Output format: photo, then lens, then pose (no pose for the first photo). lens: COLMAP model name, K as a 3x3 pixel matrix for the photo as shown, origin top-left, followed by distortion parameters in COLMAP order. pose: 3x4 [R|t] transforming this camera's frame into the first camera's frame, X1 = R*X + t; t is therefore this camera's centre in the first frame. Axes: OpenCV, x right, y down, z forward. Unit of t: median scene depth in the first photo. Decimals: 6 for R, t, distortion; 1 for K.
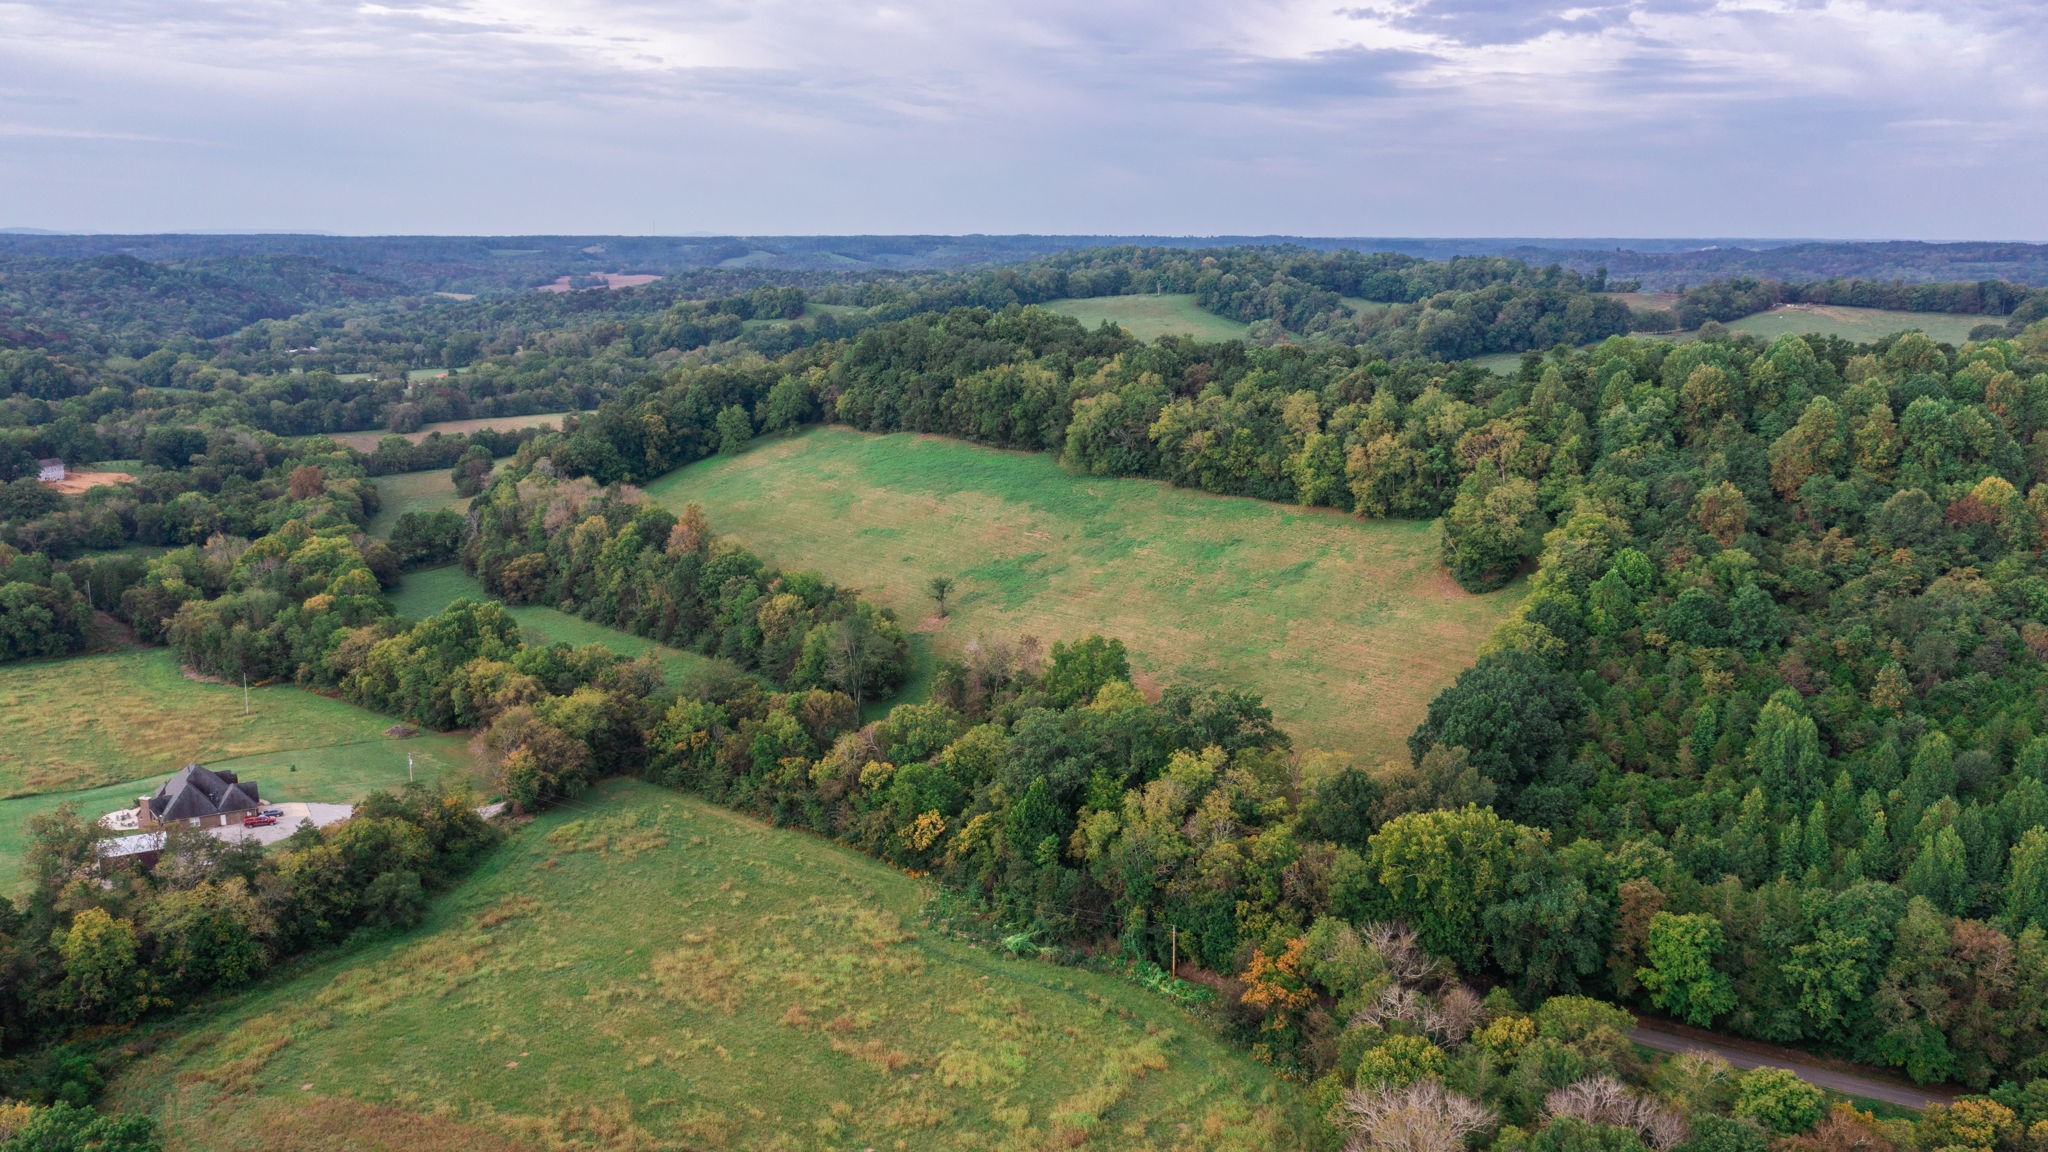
lens RADIAL K [[1618.6, 0, 1038.2], [0, 1618.6, 578.9], [0, 0, 1]] dist [-0.018315, 0.002782]
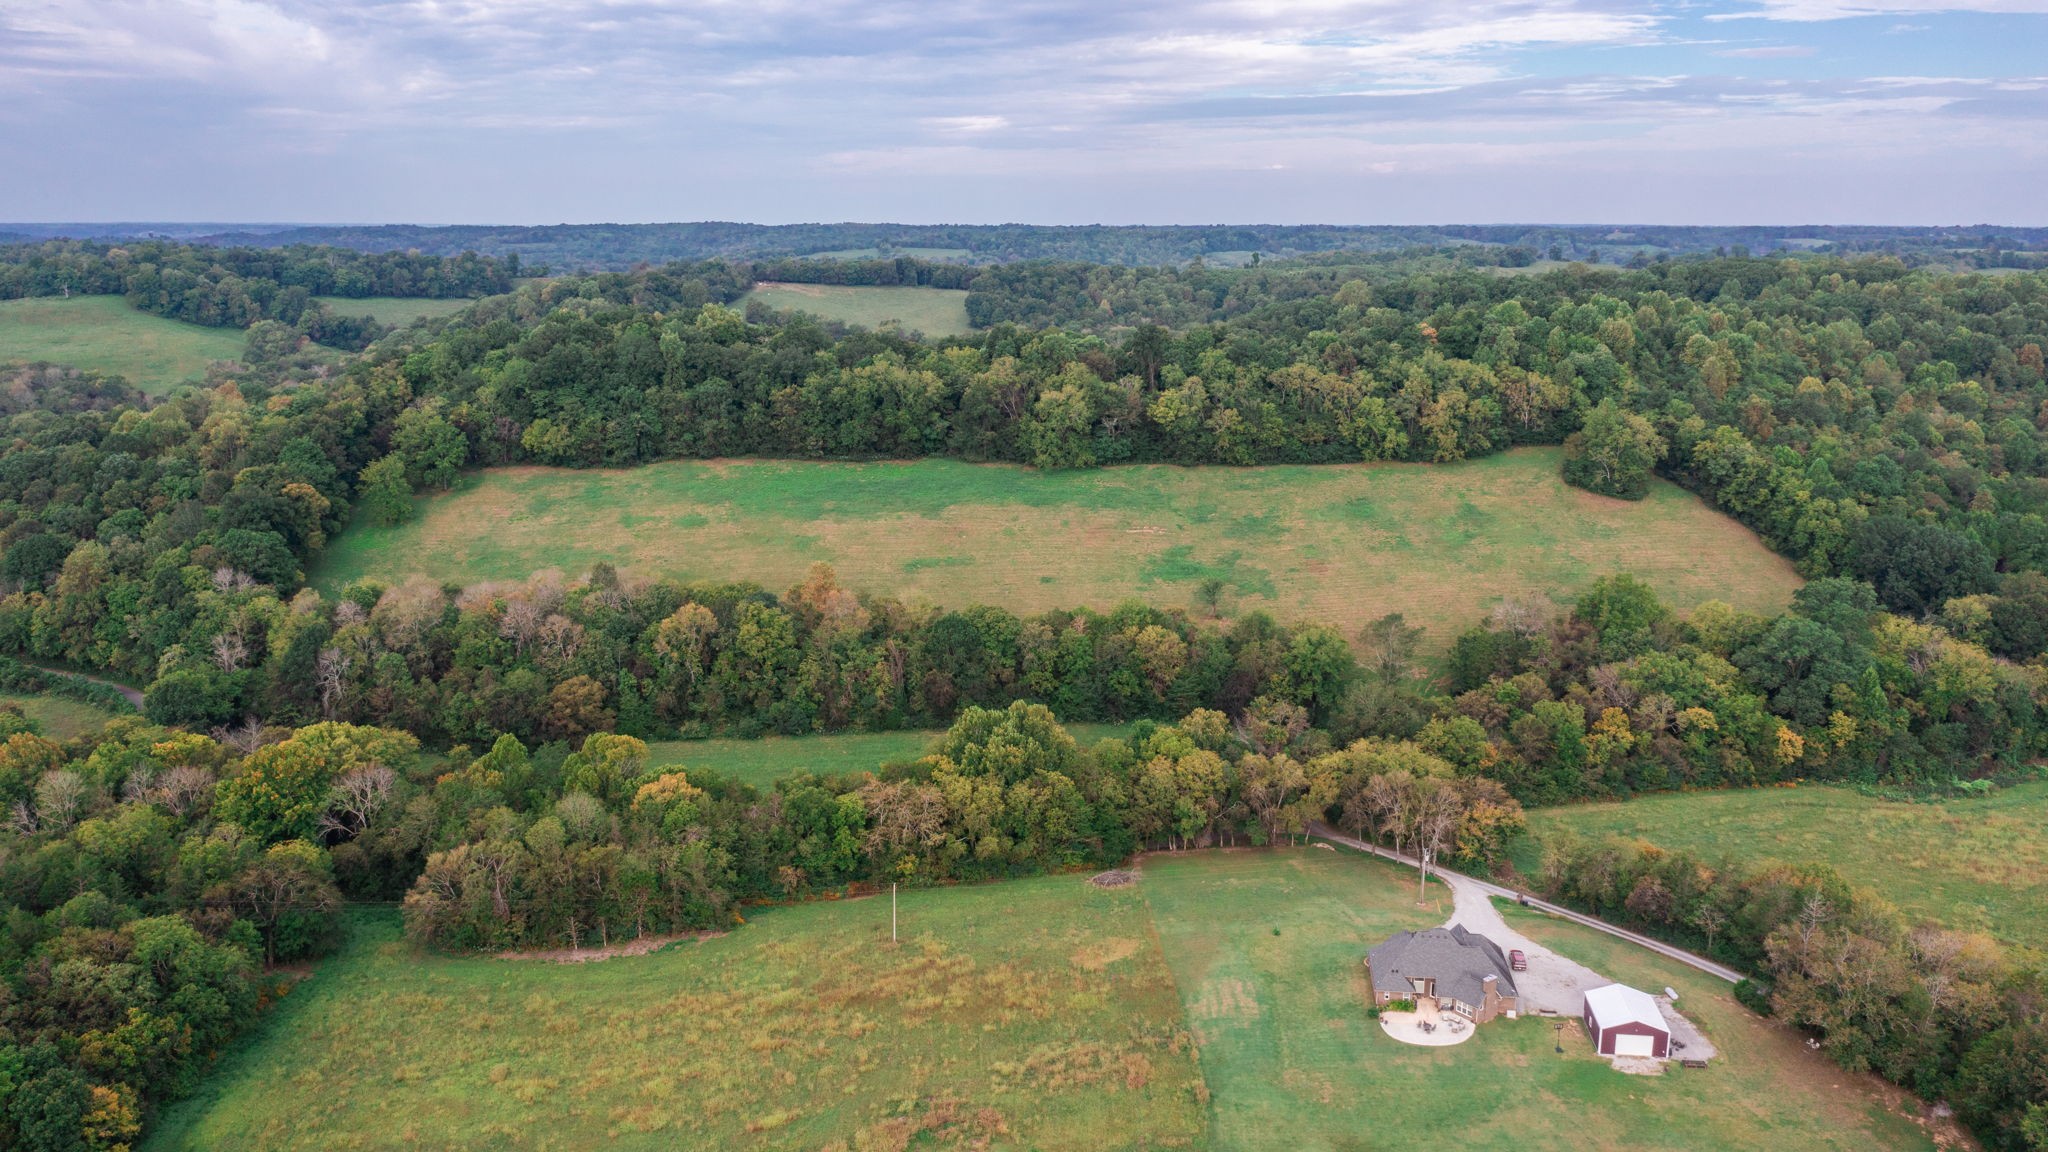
lens RADIAL K [[1618.6, 0, 1017.5], [0, 1618.6, 570.0], [0, 0, 1]] dist [-0.018315, 0.002782]
pose [[0.607369, -0.165902, 0.776904, -0.754520], [0.163009, 0.983168, 0.082511, -0.090410], [-0.777516, 0.076528, 0.624189, 0.422256]]
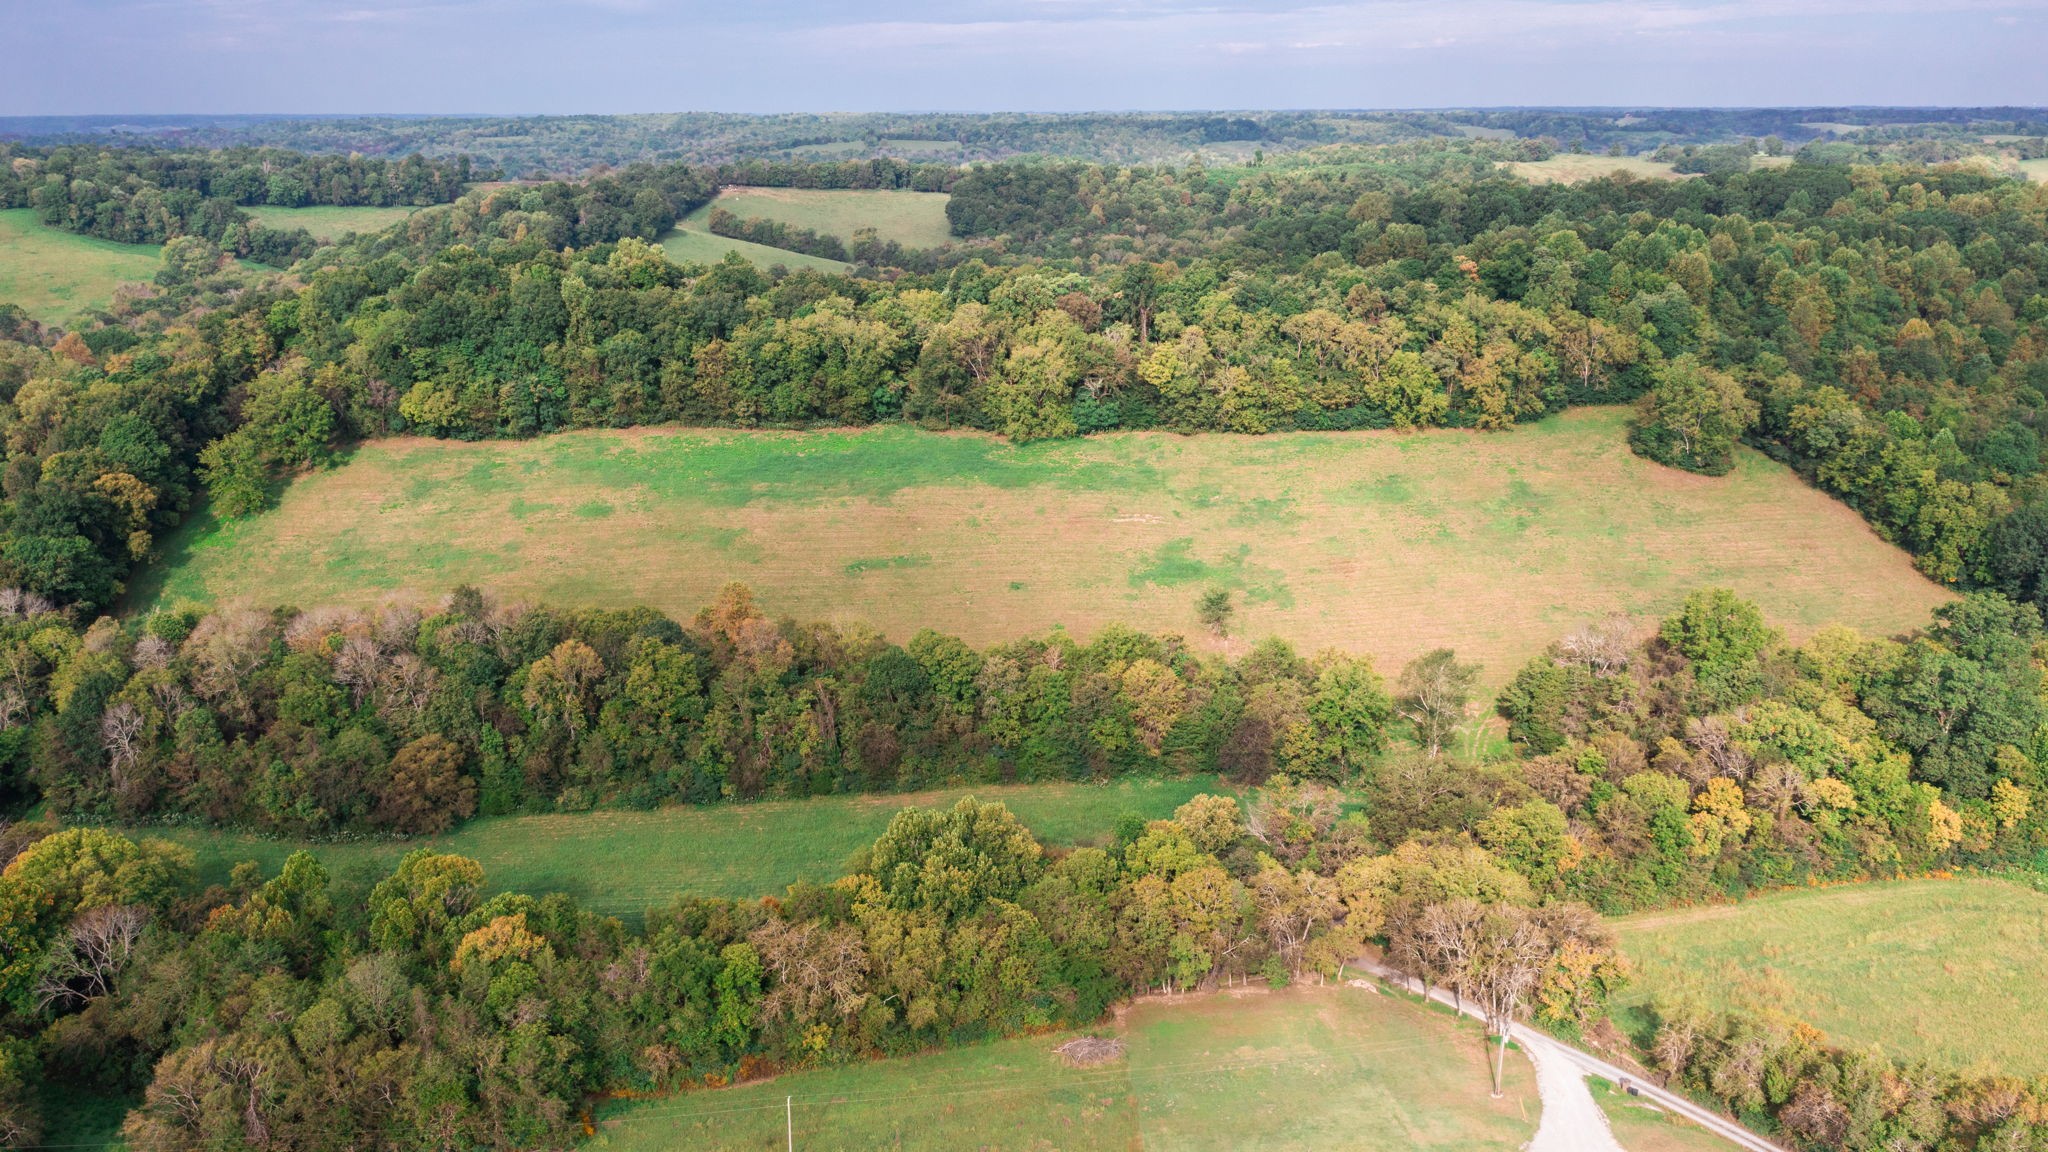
lens RADIAL K [[1618.6, 0, 1018.9], [0, 1618.6, 567.7], [0, 0, 1]] dist [-0.018315, 0.002782]
pose [[0.604503, -0.220997, 0.765334, -0.621936], [0.169870, 0.974411, 0.147197, -0.124293], [-0.778280, 0.041027, 0.626575, 0.498862]]
